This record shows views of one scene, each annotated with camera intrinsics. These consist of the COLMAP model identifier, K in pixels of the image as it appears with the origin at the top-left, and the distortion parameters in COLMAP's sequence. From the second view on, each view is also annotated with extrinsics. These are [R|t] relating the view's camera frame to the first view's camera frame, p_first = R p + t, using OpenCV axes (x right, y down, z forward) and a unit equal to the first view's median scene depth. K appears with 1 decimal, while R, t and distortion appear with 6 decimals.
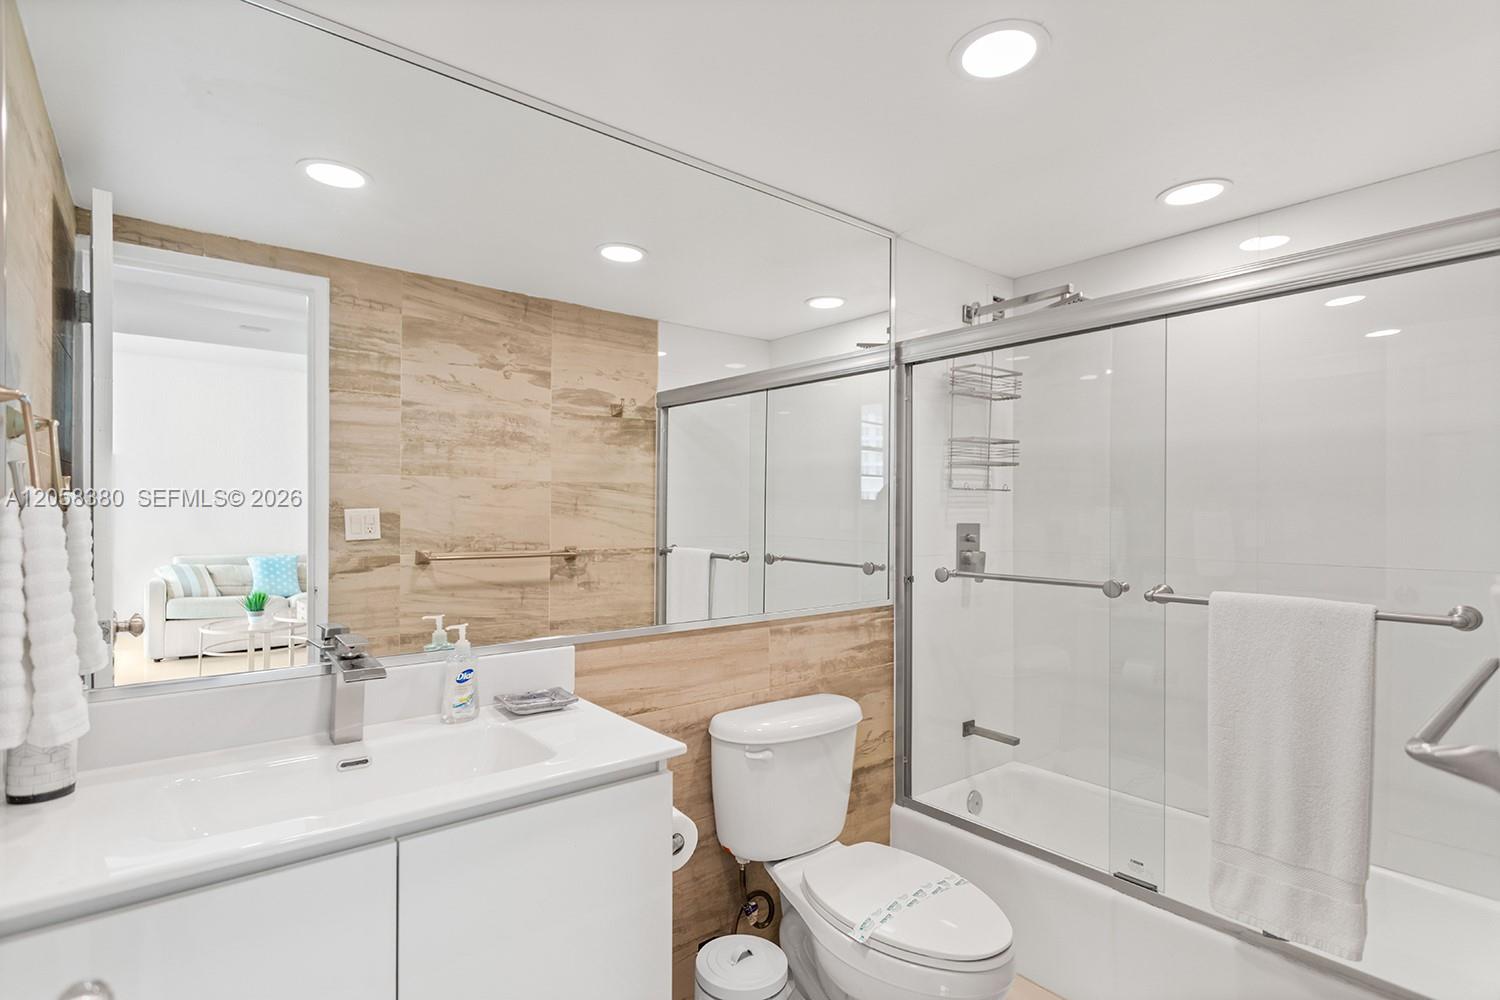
lens RADIAL K [[721.9, 0, 744.4], [0, 721.9, 501.1], [0, 0, 1]] dist [0.005625, 0.000511]
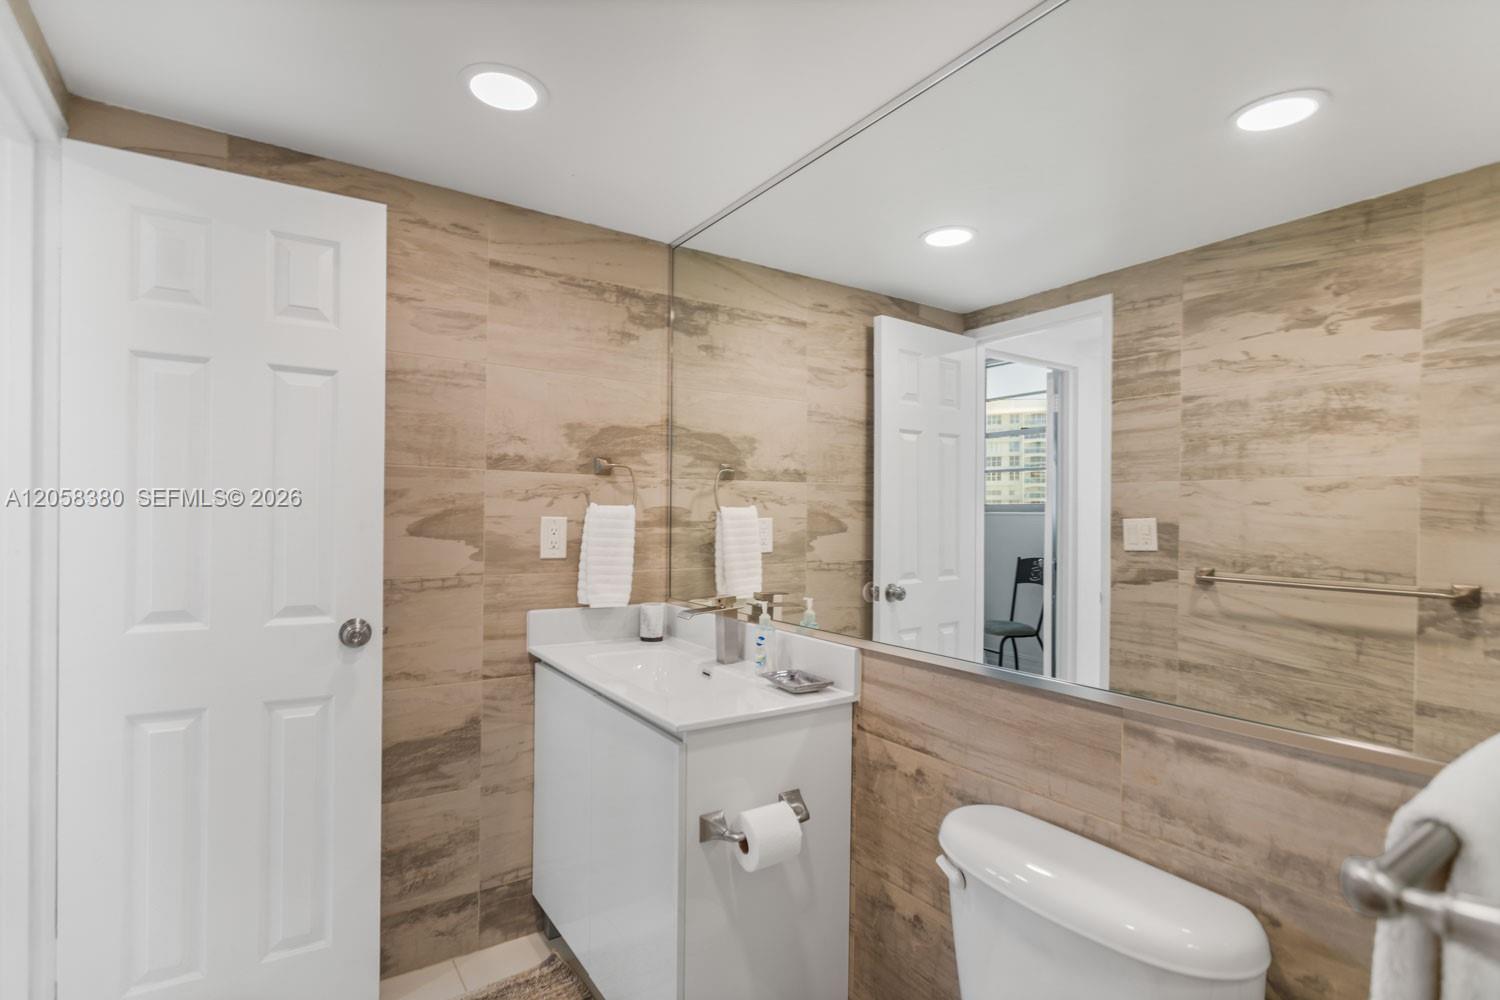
lens RADIAL K [[721.9, 0, 744.4], [0, 721.9, 501.1], [0, 0, 1]] dist [0.005625, 0.000511]
pose [[-0.084386, -0.024936, -0.996121, 0.449333], [0.000832, 0.999685, -0.025096, 0.010709], [0.996433, -0.002947, -0.084339, 0.527524]]
